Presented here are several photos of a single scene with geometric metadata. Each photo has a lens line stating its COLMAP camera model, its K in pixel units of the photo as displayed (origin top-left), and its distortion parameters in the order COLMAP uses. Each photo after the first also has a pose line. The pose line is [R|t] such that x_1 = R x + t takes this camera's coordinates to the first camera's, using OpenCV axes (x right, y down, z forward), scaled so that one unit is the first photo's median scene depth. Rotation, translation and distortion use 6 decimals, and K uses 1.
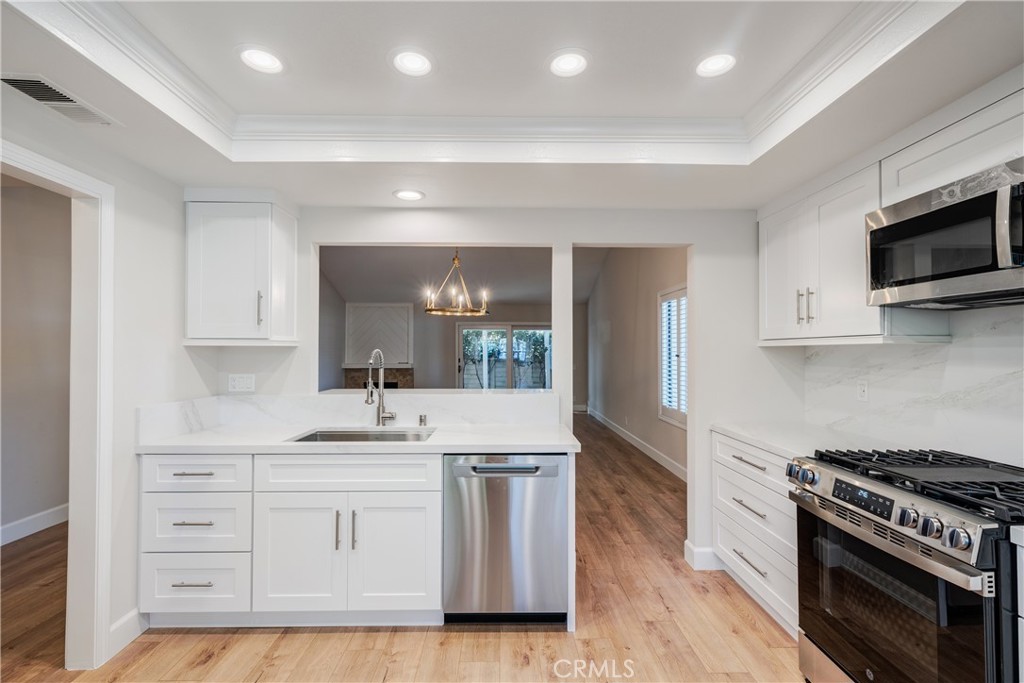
lens RADIAL K [[452.5, 0, 510.2], [0, 452.5, 344.3], [0, 0, 1]] dist [-0.000659, 0.000196]
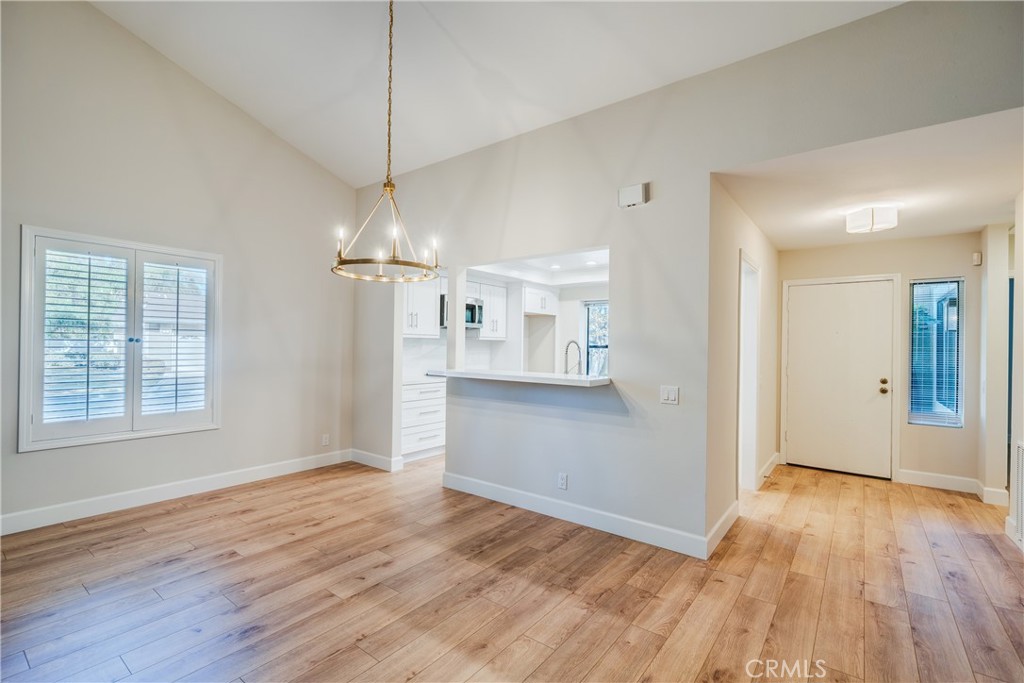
lens RADIAL K [[459.3, 0, 511.6], [0, 459.3, 344.1], [0, 0, 1]] dist [0.001017, 0.000279]
pose [[-0.783263, -0.009547, 0.621617, -1.244454], [-0.024659, 0.999572, -0.015720, 0.062920], [-0.621201, -0.027642, -0.783164, 2.687856]]
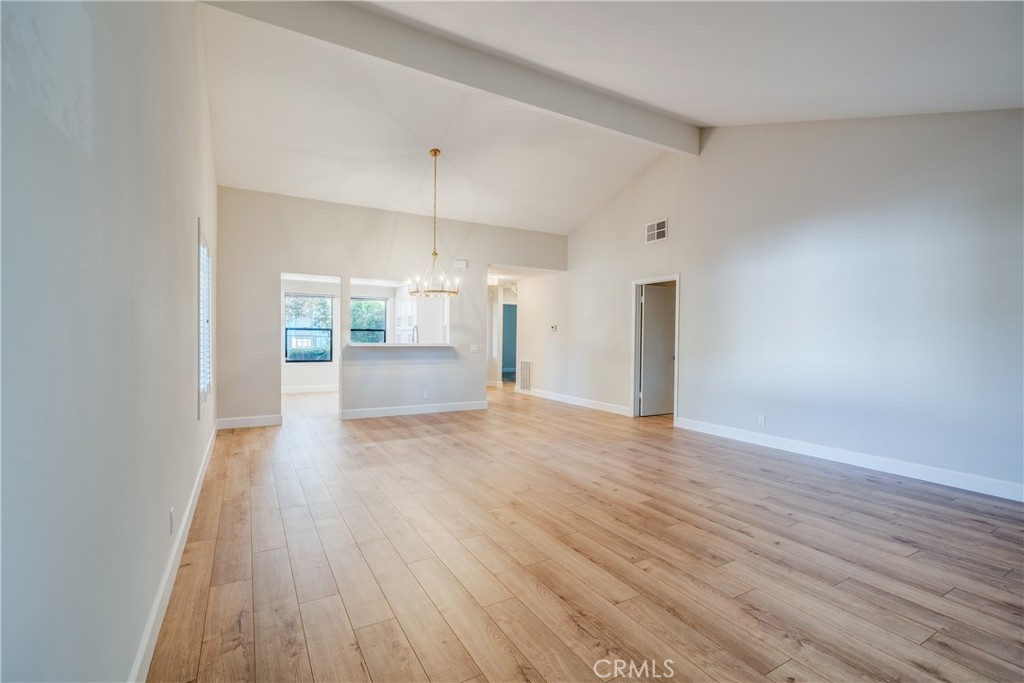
lens RADIAL K [[459.3, 0, 511.6], [0, 459.3, 344.1], [0, 0, 1]] dist [0.001017, 0.000279]
pose [[-0.875966, -0.002434, -0.482367, 0.645021], [-0.004171, 0.999988, 0.002528, 0.138881], [0.482355, 0.004226, -0.875966, 4.445775]]
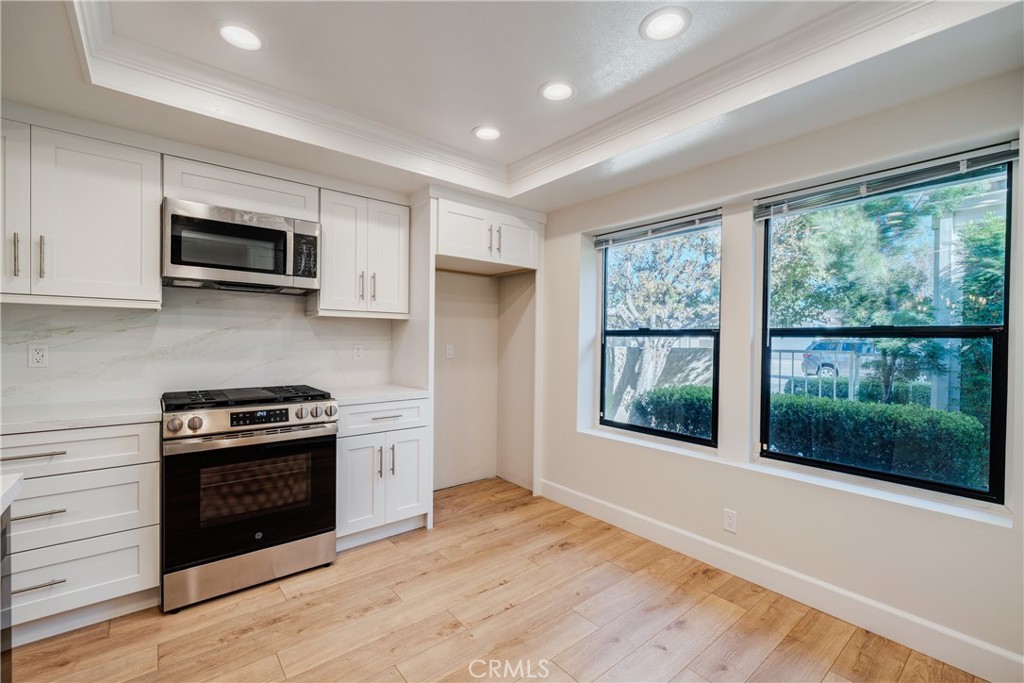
lens RADIAL K [[437.8, 0, 511.3], [0, 437.8, 344.3], [0, 0, 1]] dist [-0.000464, 0.000039]
pose [[-0.618699, -0.016080, 0.785463, -0.570584], [-0.024191, 0.999706, 0.001411, 0.059582], [-0.785255, -0.018128, -0.618907, 0.865513]]
